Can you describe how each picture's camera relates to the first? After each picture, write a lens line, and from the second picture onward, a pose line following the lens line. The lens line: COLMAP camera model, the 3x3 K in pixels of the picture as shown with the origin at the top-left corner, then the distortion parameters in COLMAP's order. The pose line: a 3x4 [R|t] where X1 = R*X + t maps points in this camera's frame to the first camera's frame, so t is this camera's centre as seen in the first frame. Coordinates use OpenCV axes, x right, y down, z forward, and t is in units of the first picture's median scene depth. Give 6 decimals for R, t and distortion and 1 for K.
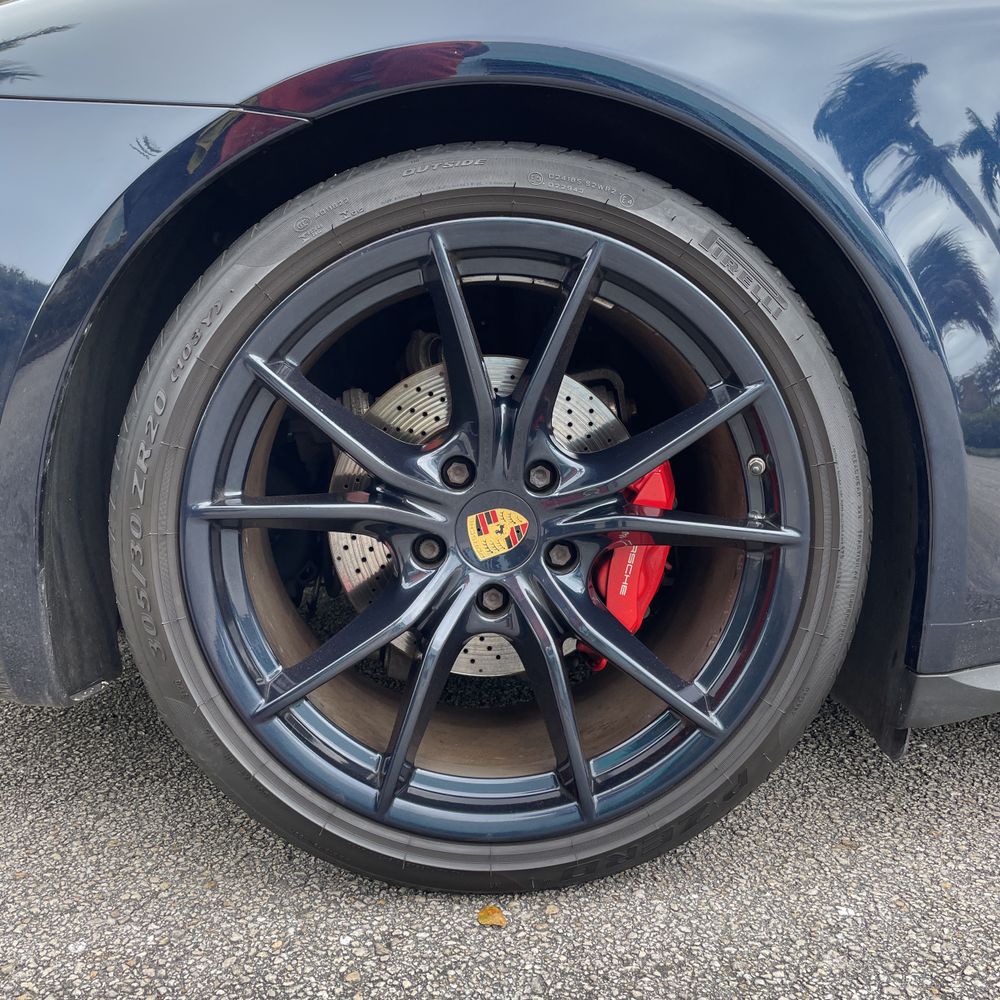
lens RADIAL K [[999.7, 0, 491.2], [0, 999.7, 522.1], [0, 0, 1]] dist [0.086479, -0.107933]
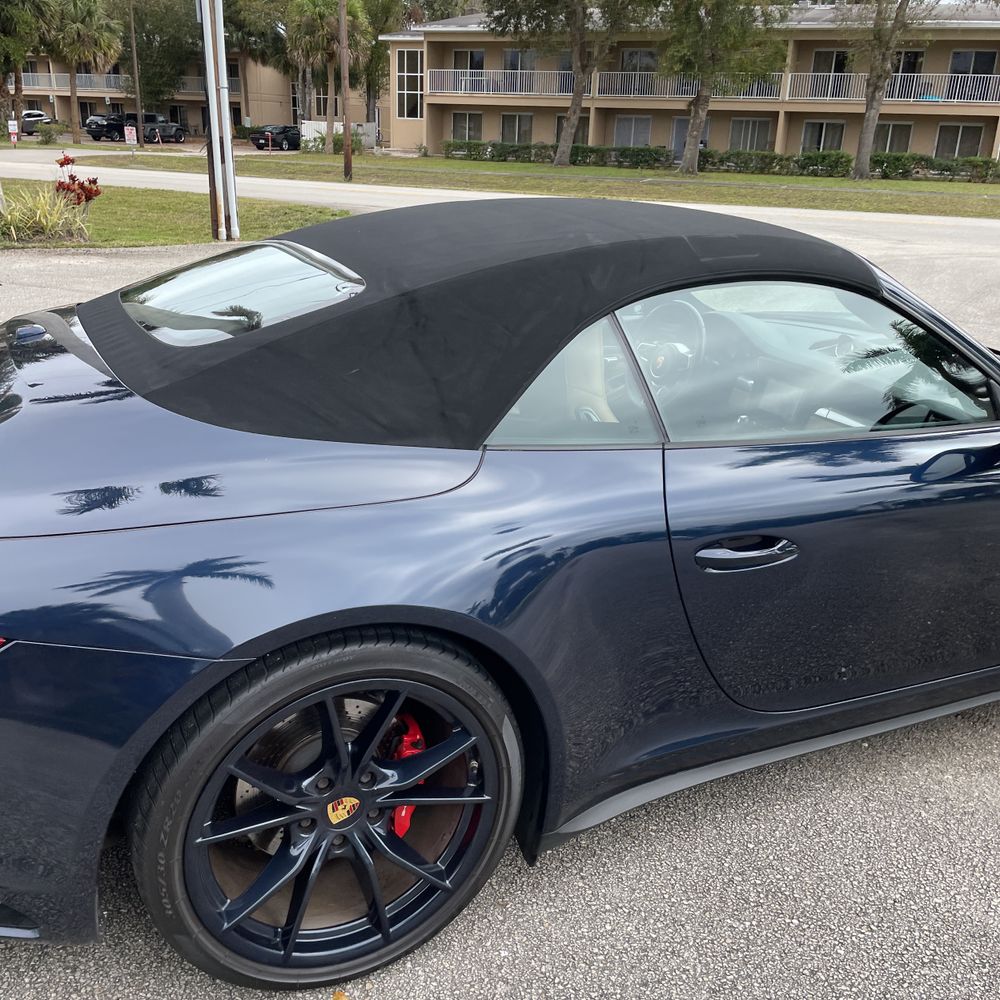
lens RADIAL K [[999.7, 0, 491.2], [0, 999.7, 522.1], [0, 0, 1]] dist [0.086479, -0.107933]
pose [[0.924380, -0.039498, 0.379422, -0.434915], [-0.033312, 0.982468, 0.183431, -0.879207], [-0.380015, -0.182199, 0.906858, -0.727104]]
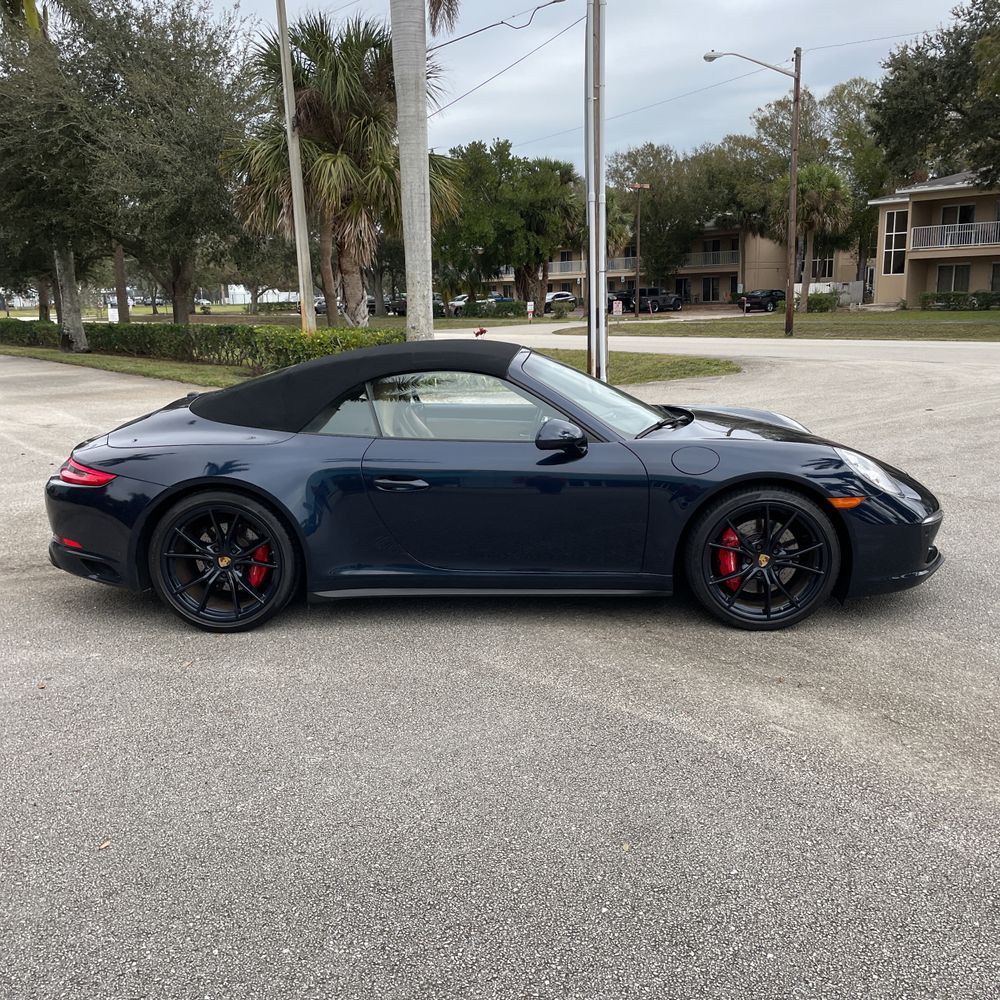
lens RADIAL K [[999.7, 0, 491.2], [0, 999.7, 522.1], [0, 0, 1]] dist [0.086479, -0.107933]
pose [[0.993173, 0.068546, -0.094384, 1.789922], [-0.063044, 0.996200, 0.060088, -0.571924], [0.098144, -0.053727, 0.993721, -3.852070]]
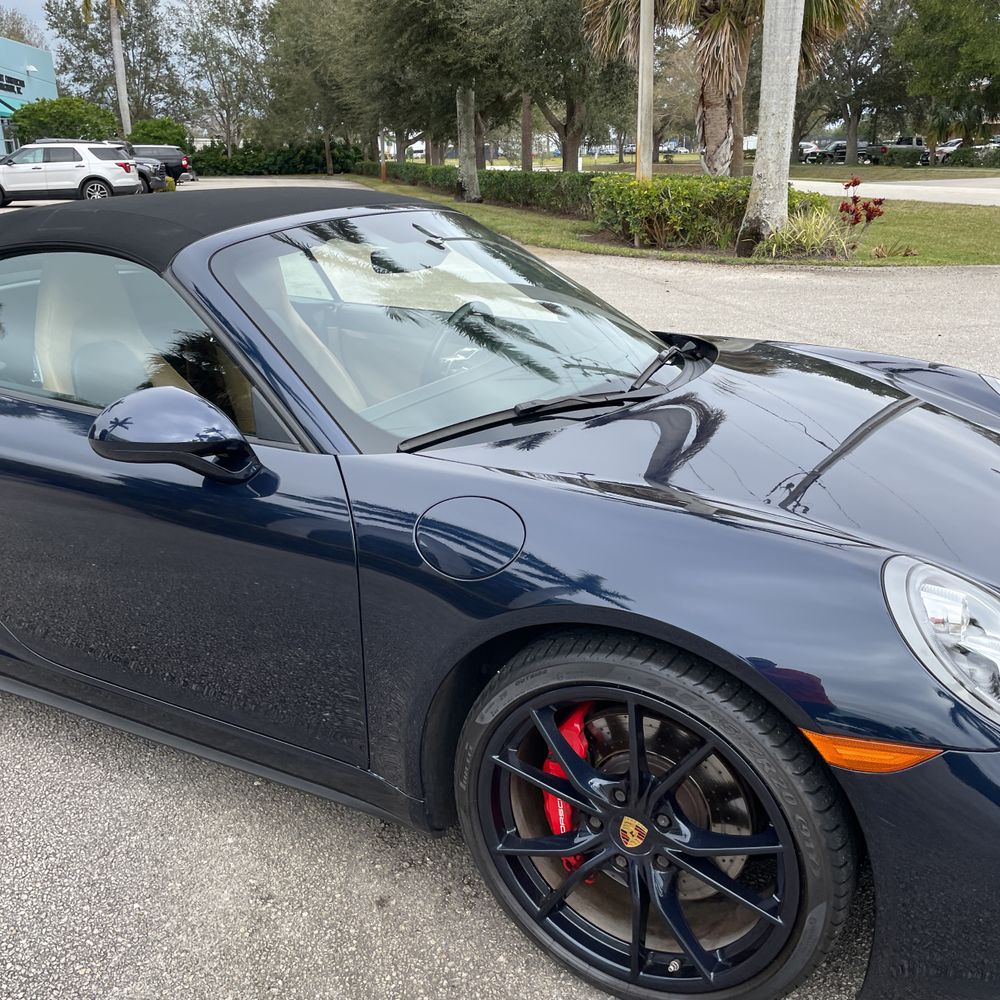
lens RADIAL K [[999.7, 0, 491.2], [0, 999.7, 522.1], [0, 0, 1]] dist [0.086479, -0.107933]
pose [[0.843860, 0.234026, -0.482837, 3.203292], [-0.130963, 0.962489, 0.237622, -1.107622], [0.520335, -0.137286, 0.842855, -0.376086]]
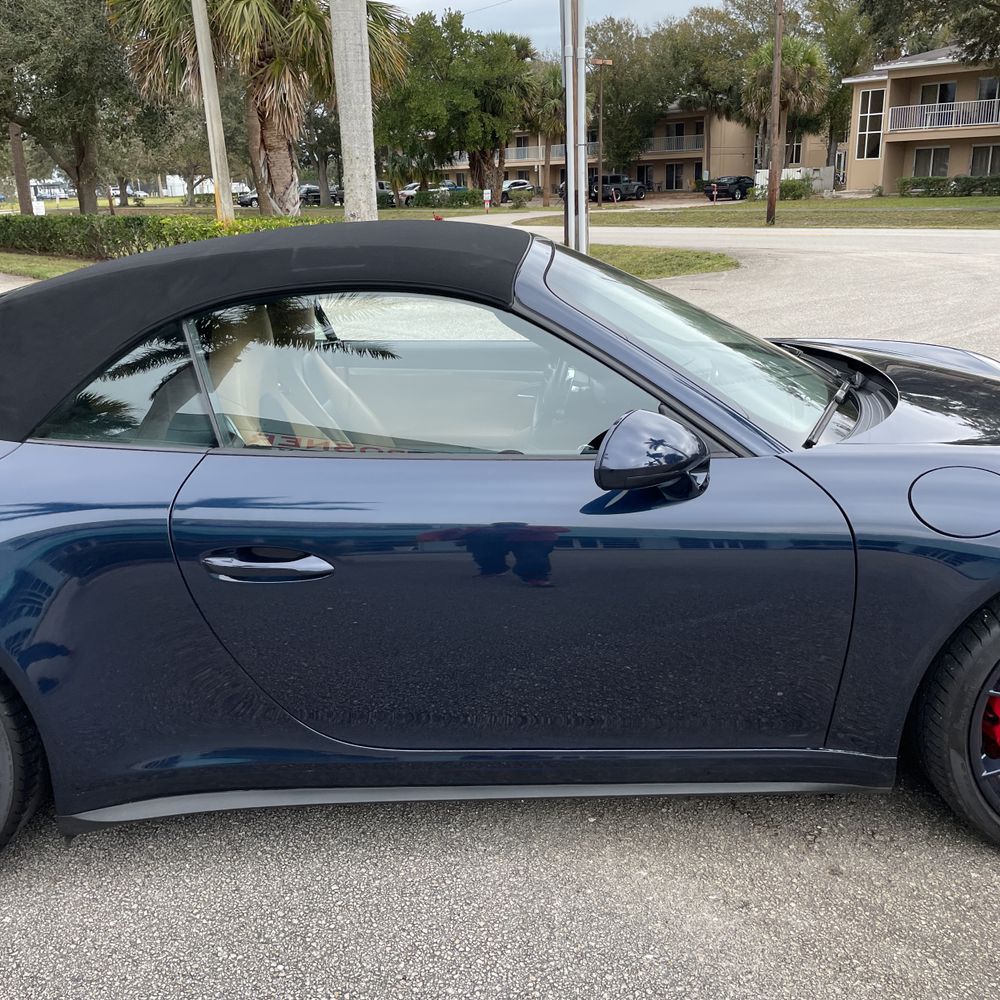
lens RADIAL K [[1003.4, 0, 493.5], [0, 1003.4, 502.0], [0, 0, 1]] dist [0.064544, -0.081577]
pose [[0.997361, 0.056657, -0.045388, 1.423068], [-0.049876, 0.989080, 0.138684, -0.883240], [0.052749, -0.136054, 0.989296, -0.985956]]
